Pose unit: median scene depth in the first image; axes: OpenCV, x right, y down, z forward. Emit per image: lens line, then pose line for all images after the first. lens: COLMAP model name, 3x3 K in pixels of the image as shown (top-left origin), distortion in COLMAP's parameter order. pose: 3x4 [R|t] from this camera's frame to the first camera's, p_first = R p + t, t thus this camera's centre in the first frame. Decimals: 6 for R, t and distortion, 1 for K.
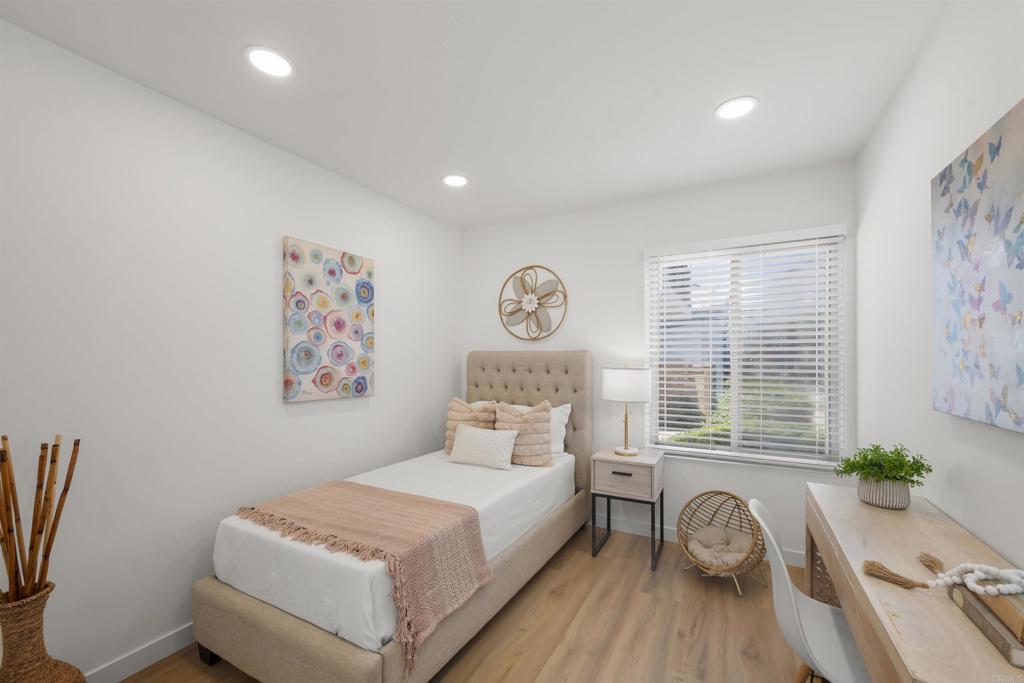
lens RADIAL K [[405.5, 0, 512.9], [0, 405.5, 350.0], [0, 0, 1]] dist [-0.000377, -0.000002]
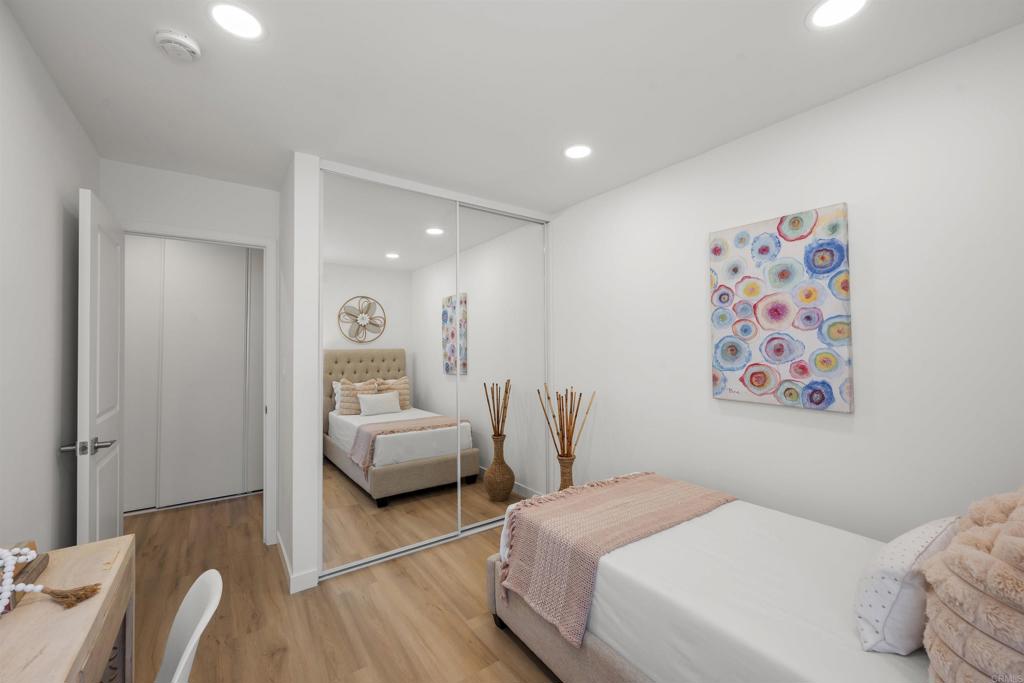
lens RADIAL K [[405.5, 0, 512.9], [0, 405.5, 350.0], [0, 0, 1]] dist [-0.000377, -0.000002]
pose [[-0.427085, -0.005709, -0.904193, 0.517747], [0.011346, 0.999867, -0.011673, 0.015605], [0.904140, -0.015244, -0.426964, 0.895750]]
